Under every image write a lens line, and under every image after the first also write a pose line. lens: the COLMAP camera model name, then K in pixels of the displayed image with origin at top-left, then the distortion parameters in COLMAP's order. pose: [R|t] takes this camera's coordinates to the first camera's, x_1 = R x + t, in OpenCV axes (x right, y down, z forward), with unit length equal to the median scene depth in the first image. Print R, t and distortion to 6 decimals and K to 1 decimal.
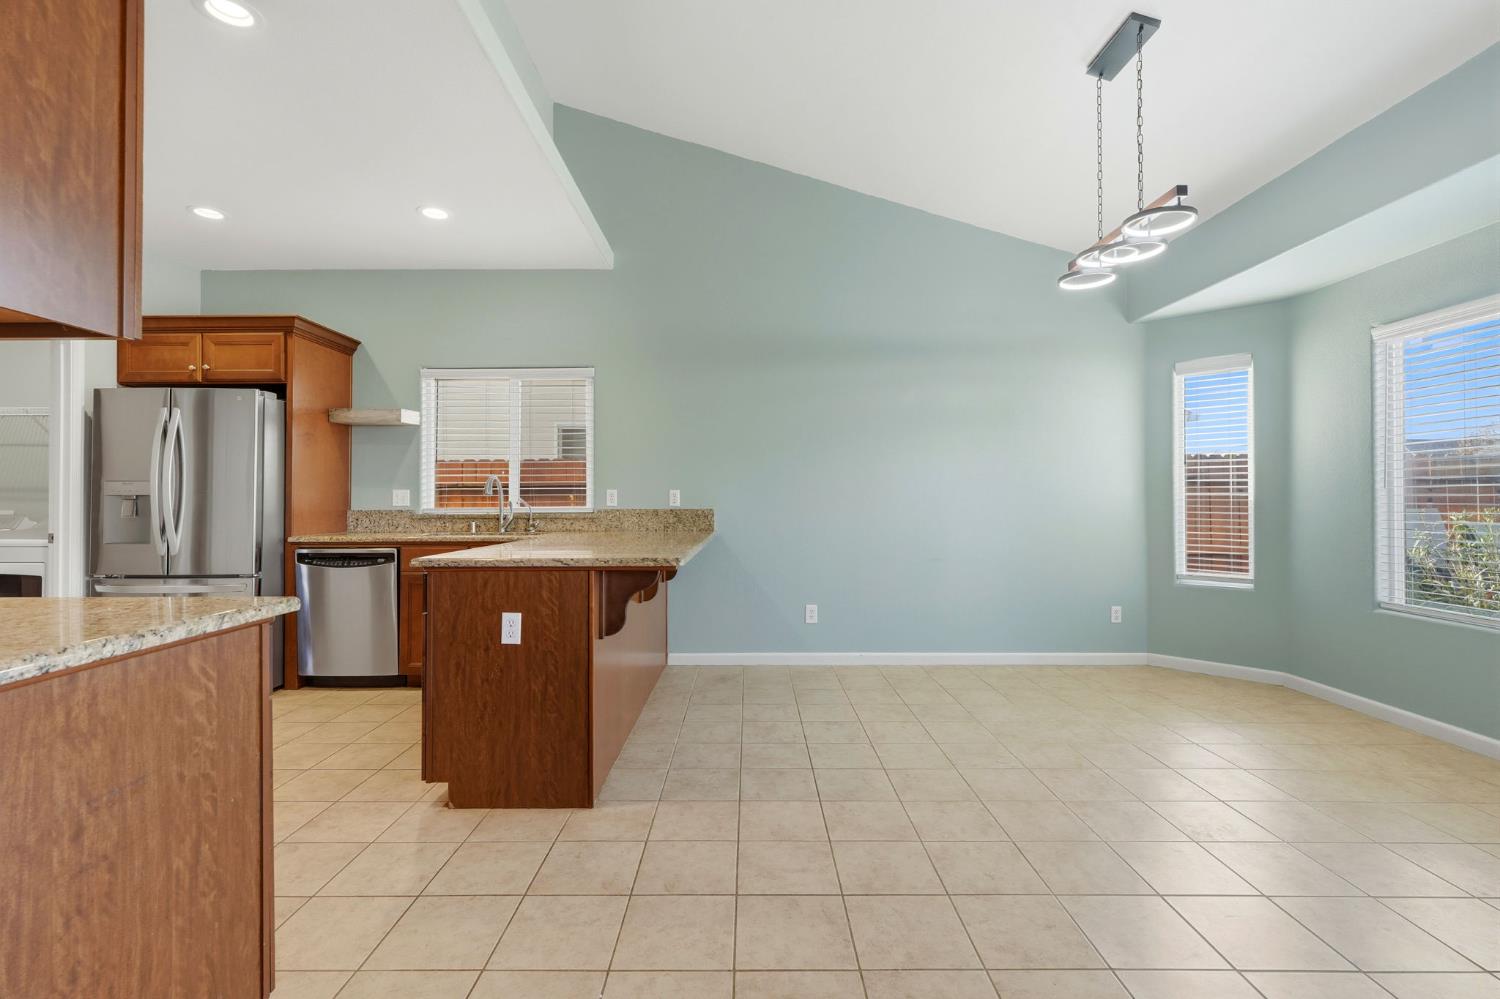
lens RADIAL K [[669.8, 0, 749.8], [0, 669.8, 493.9], [0, 0, 1]] dist [0.000136, -0.000282]
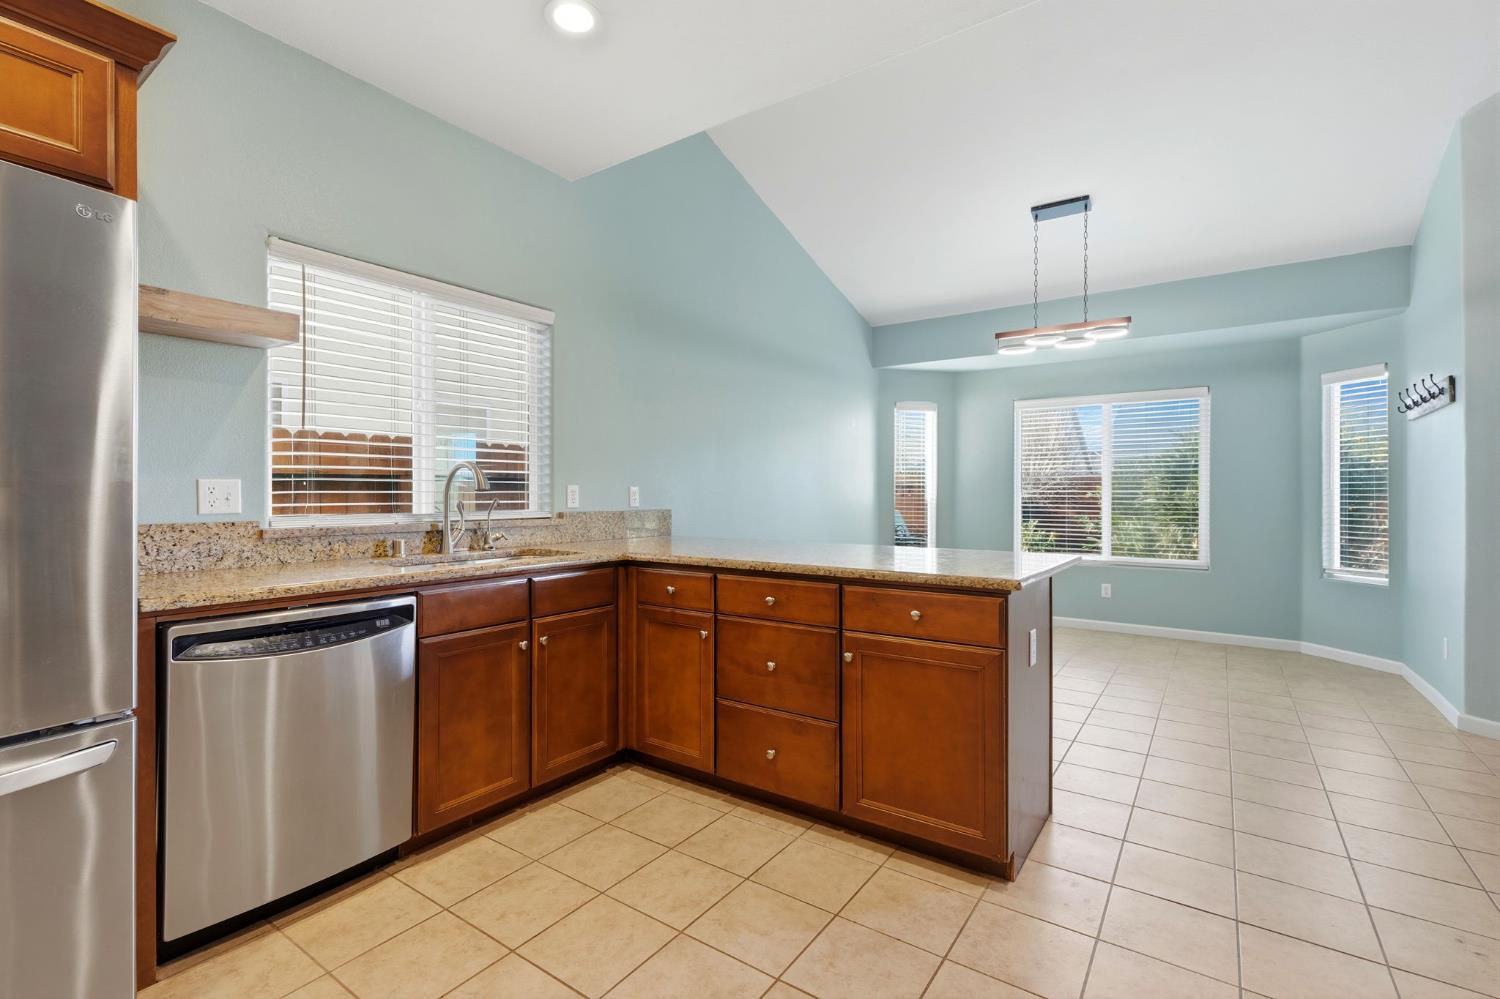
lens RADIAL K [[669.8, 0, 749.8], [0, 669.8, 493.9], [0, 0, 1]] dist [0.000136, -0.000282]
pose [[0.577538, 0.003123, 0.816358, -0.797370], [-0.008875, 0.999958, 0.002454, -0.000469], [-0.816315, -0.008663, 0.577541, 0.486935]]
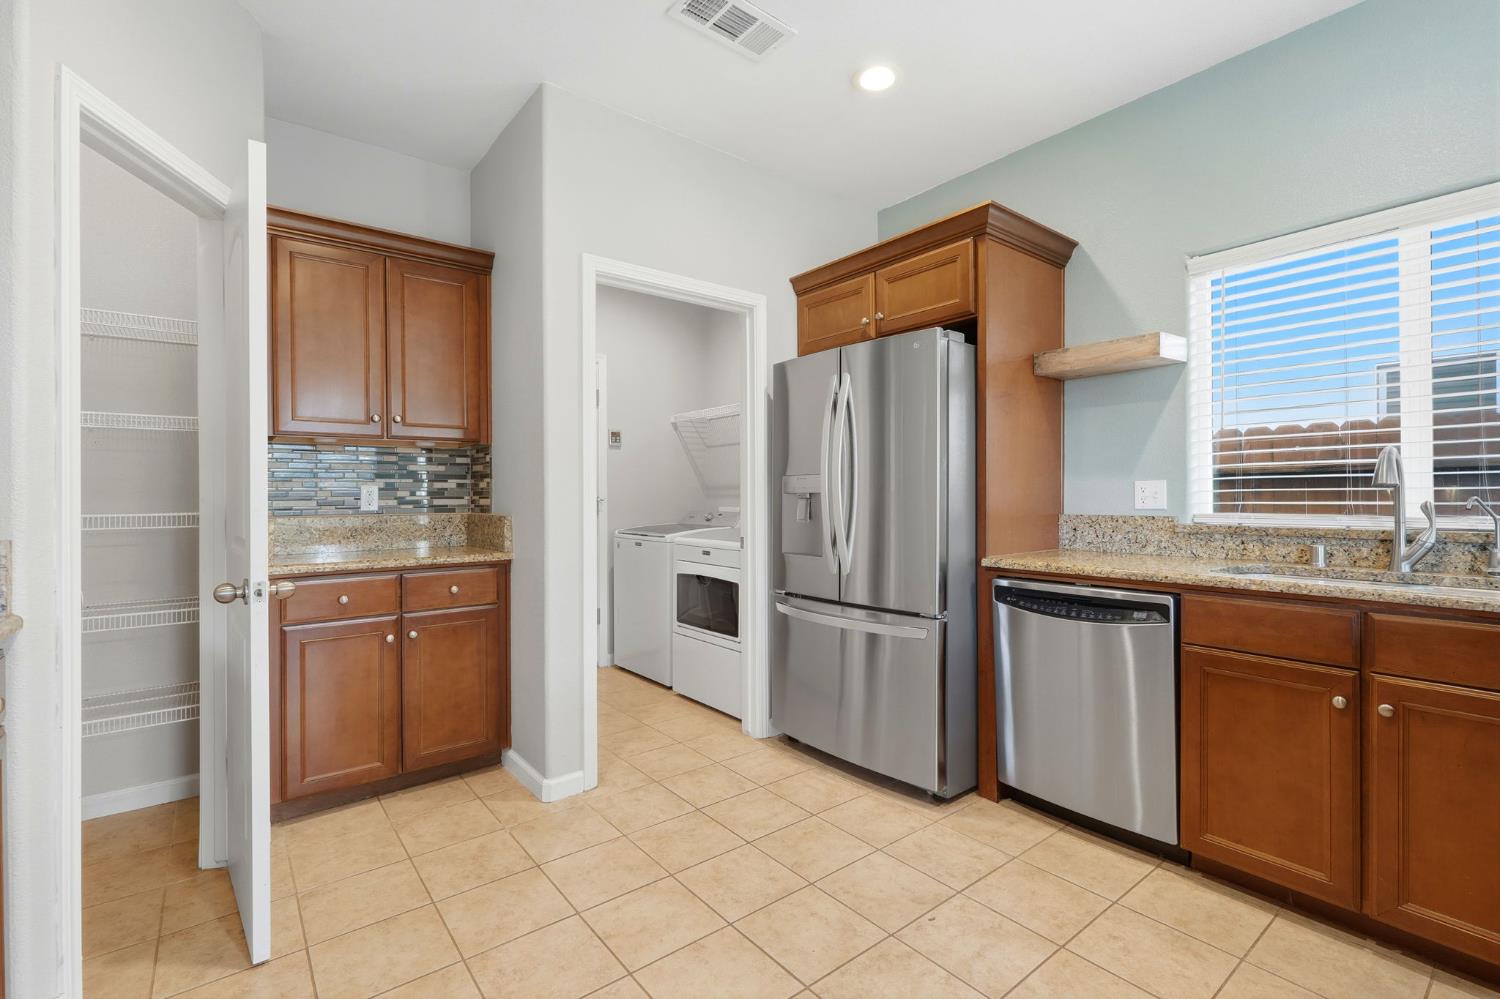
lens RADIAL K [[669.8, 0, 749.8], [0, 669.8, 493.9], [0, 0, 1]] dist [0.000136, -0.000282]
pose [[0.617123, -0.001065, -0.786866, -0.325048], [0.010506, 0.999921, 0.006886, -0.002665], [0.786796, -0.012516, 0.617086, 0.435634]]
